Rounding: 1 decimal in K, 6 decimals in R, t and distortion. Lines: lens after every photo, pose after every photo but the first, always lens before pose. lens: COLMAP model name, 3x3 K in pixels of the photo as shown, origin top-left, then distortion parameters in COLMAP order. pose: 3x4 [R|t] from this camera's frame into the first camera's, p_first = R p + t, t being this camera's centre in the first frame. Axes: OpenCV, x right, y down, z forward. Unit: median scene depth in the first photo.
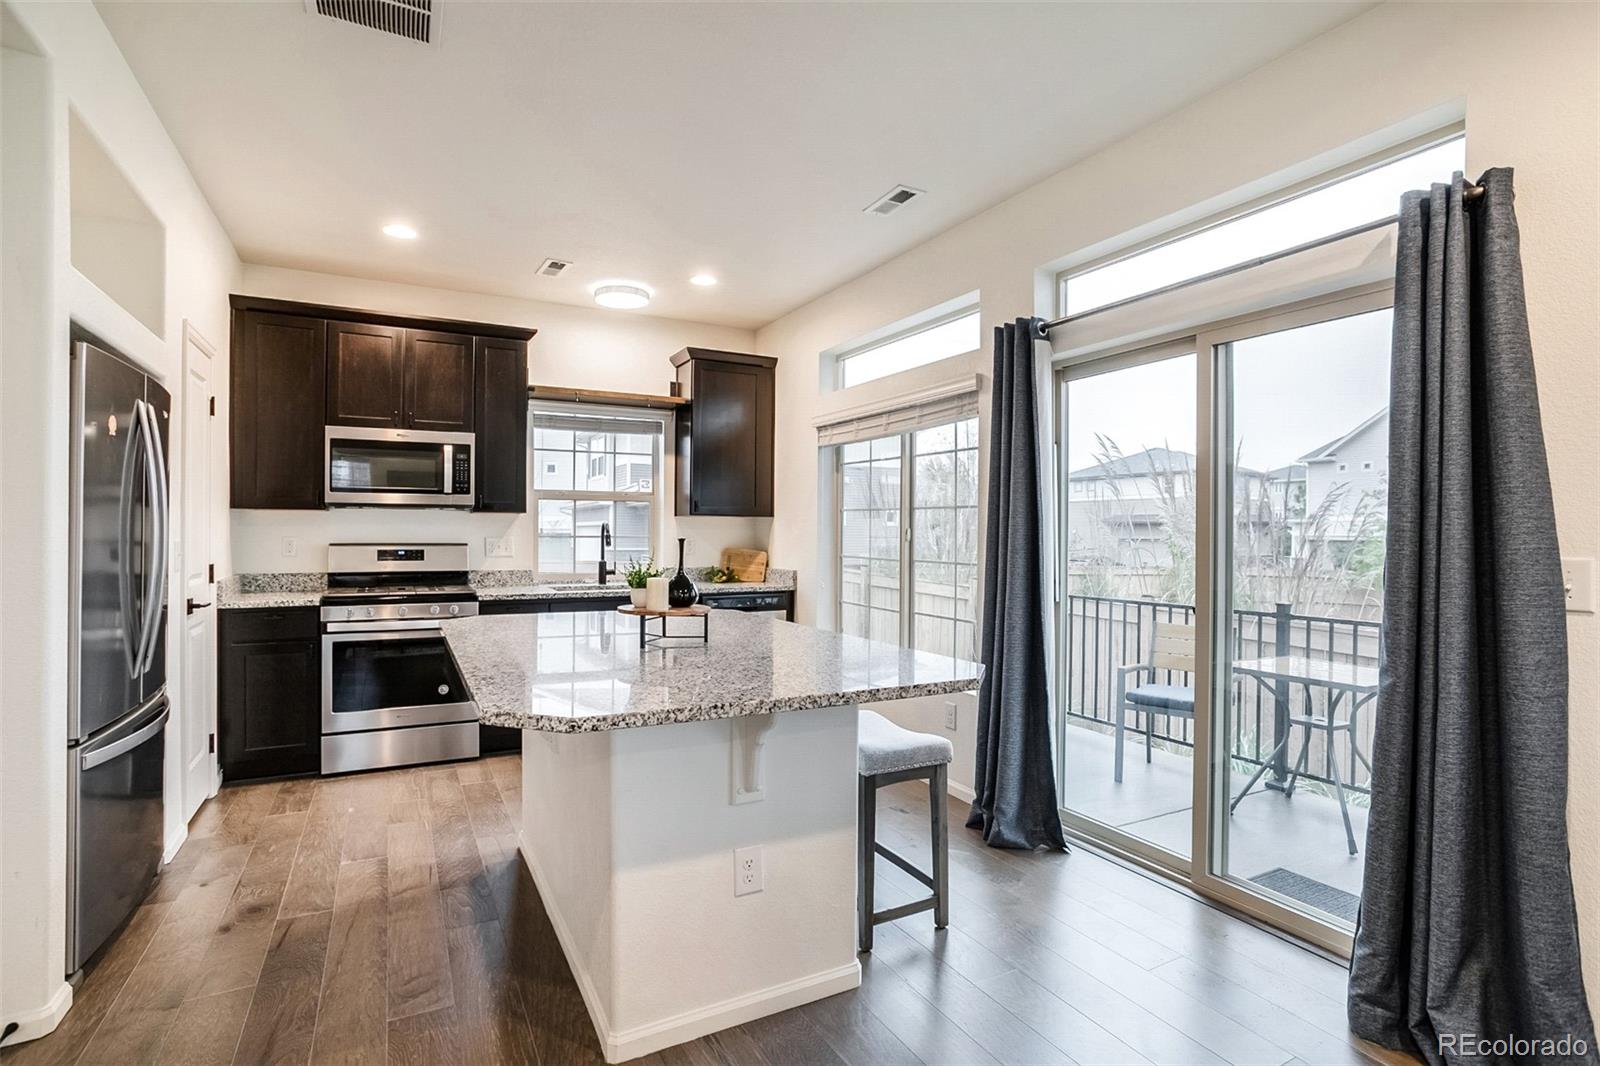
lens RADIAL K [[774.7, 0, 798.7], [0, 774.7, 528.5], [0, 0, 1]] dist [-0.040347, 0.020753]
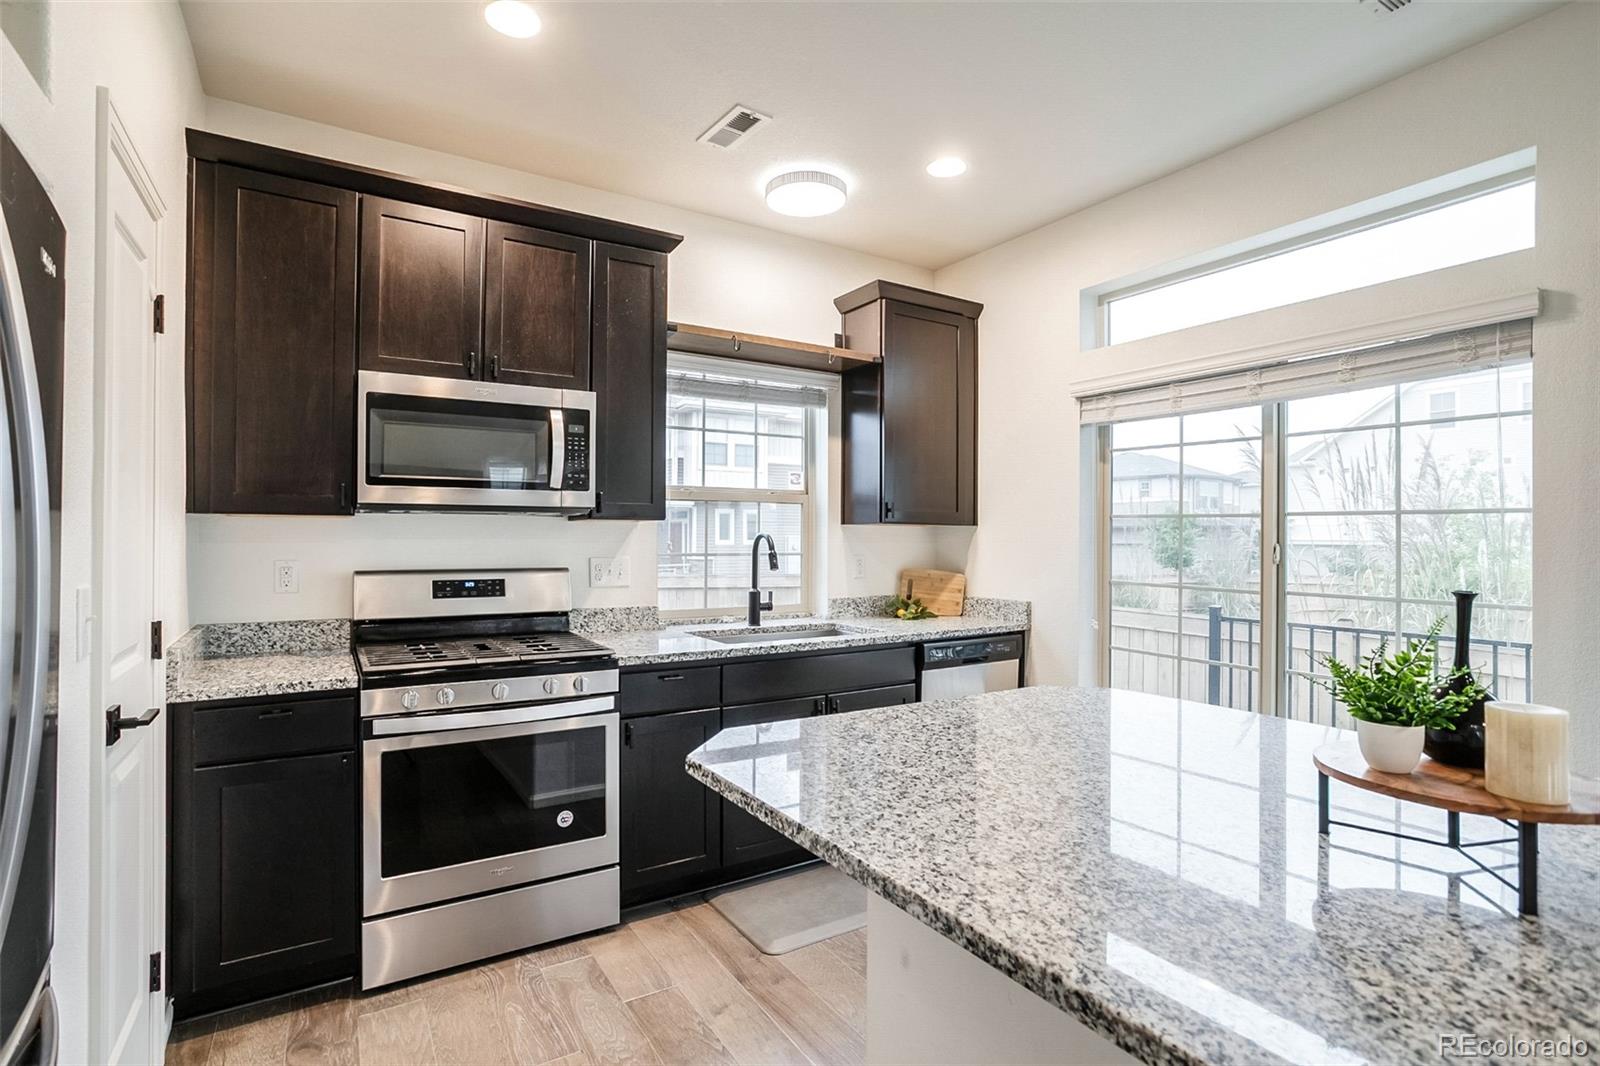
lens RADIAL K [[774.7, 0, 806.1], [0, 774.7, 530.7], [0, 0, 1]] dist [-0.040347, 0.020753]
pose [[0.997320, -0.000141, 0.073158, -0.300431], [0.000371, 0.999995, -0.003141, -0.010100], [-0.073157, 0.003160, 0.997315, 0.369305]]
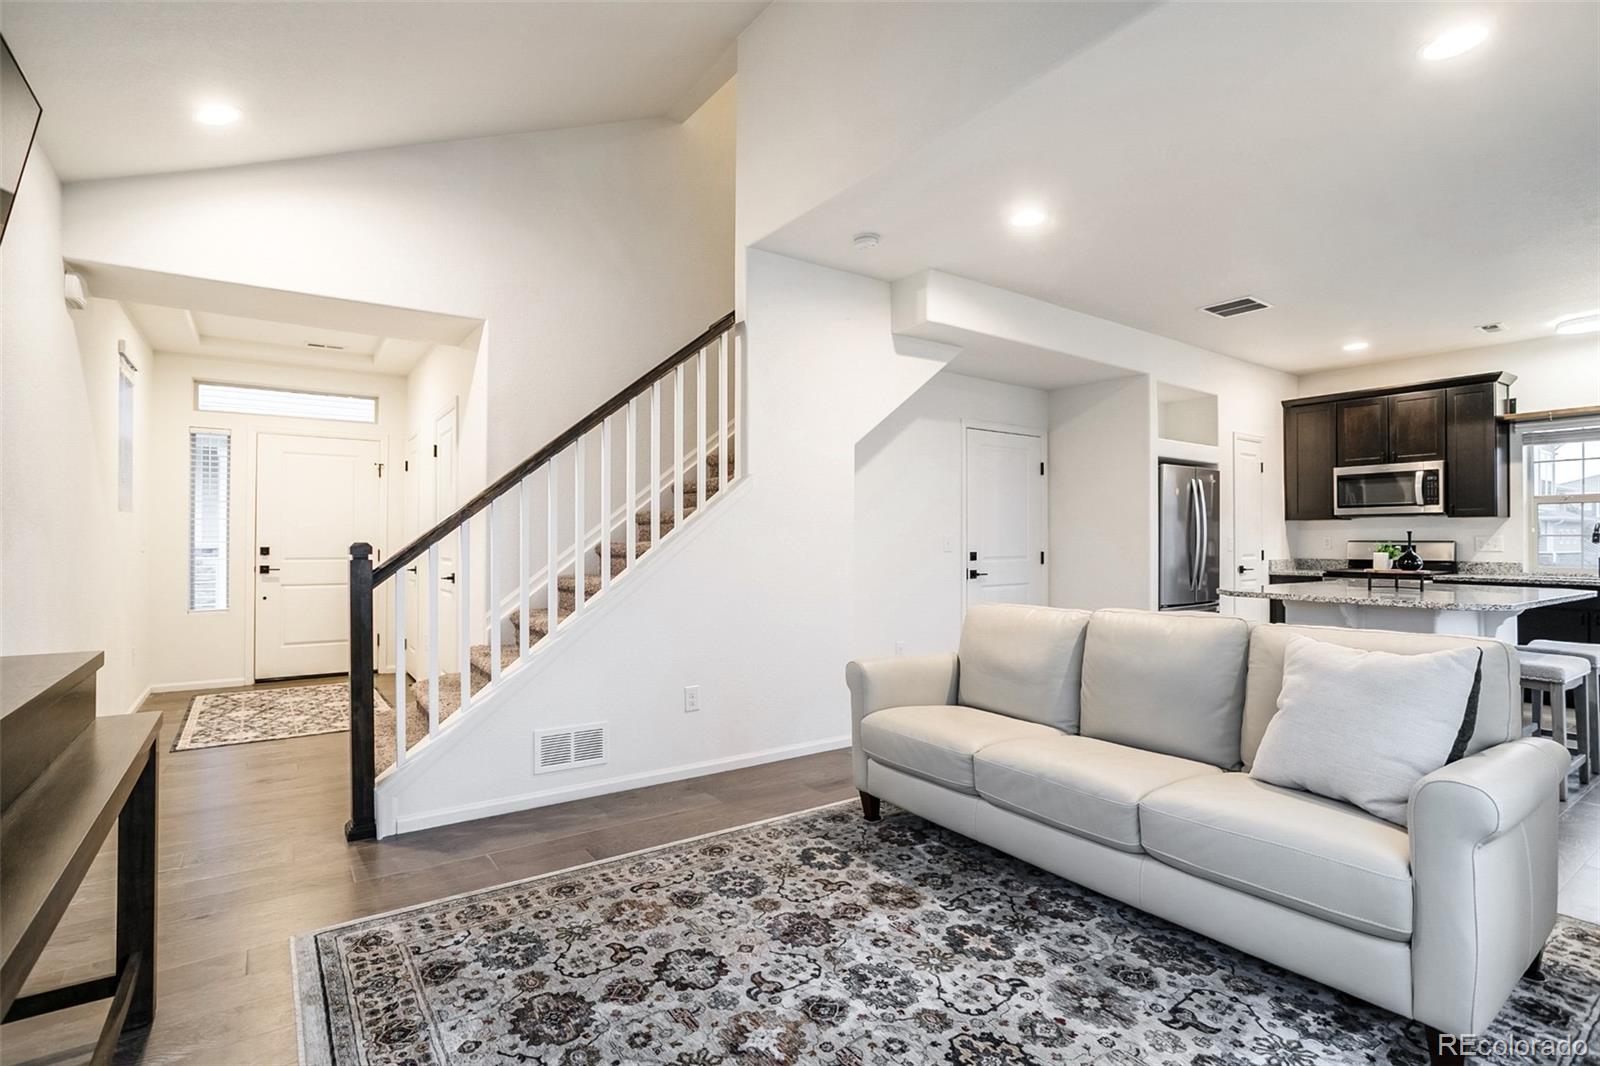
lens RADIAL K [[774.7, 0, 785.7], [0, 774.7, 536.8], [0, 0, 1]] dist [-0.040347, 0.020753]
pose [[0.125778, -0.010889, -0.991999, 0.792053], [0.004896, 0.999934, -0.010355, 0.022053], [0.992046, -0.003554, 0.125823, -0.346343]]
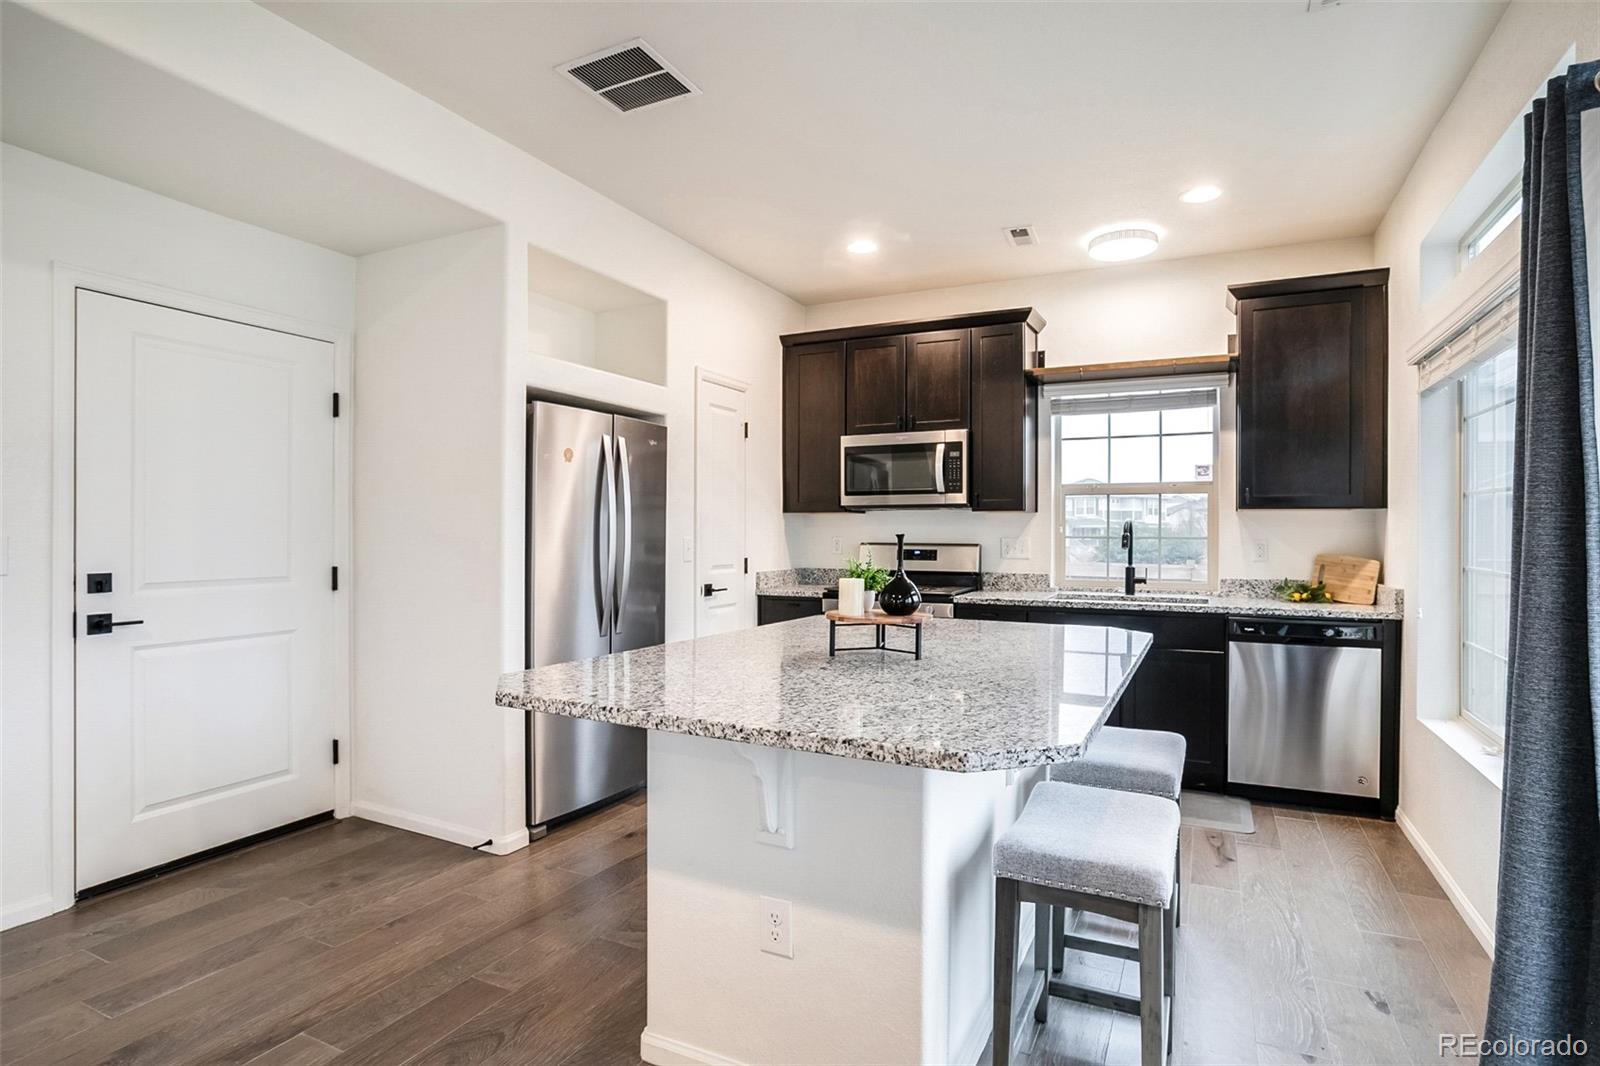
lens RADIAL K [[835.4, 0, 793.1], [0, 835.4, 533.1], [0, 0, 1]] dist [-0.025980, 0.007740]
pose [[0.577272, -0.003572, -0.816544, 0.309140], [0.002807, 0.999993, -0.002390, 0.008315], [0.816547, -0.000912, 0.577278, 0.222999]]
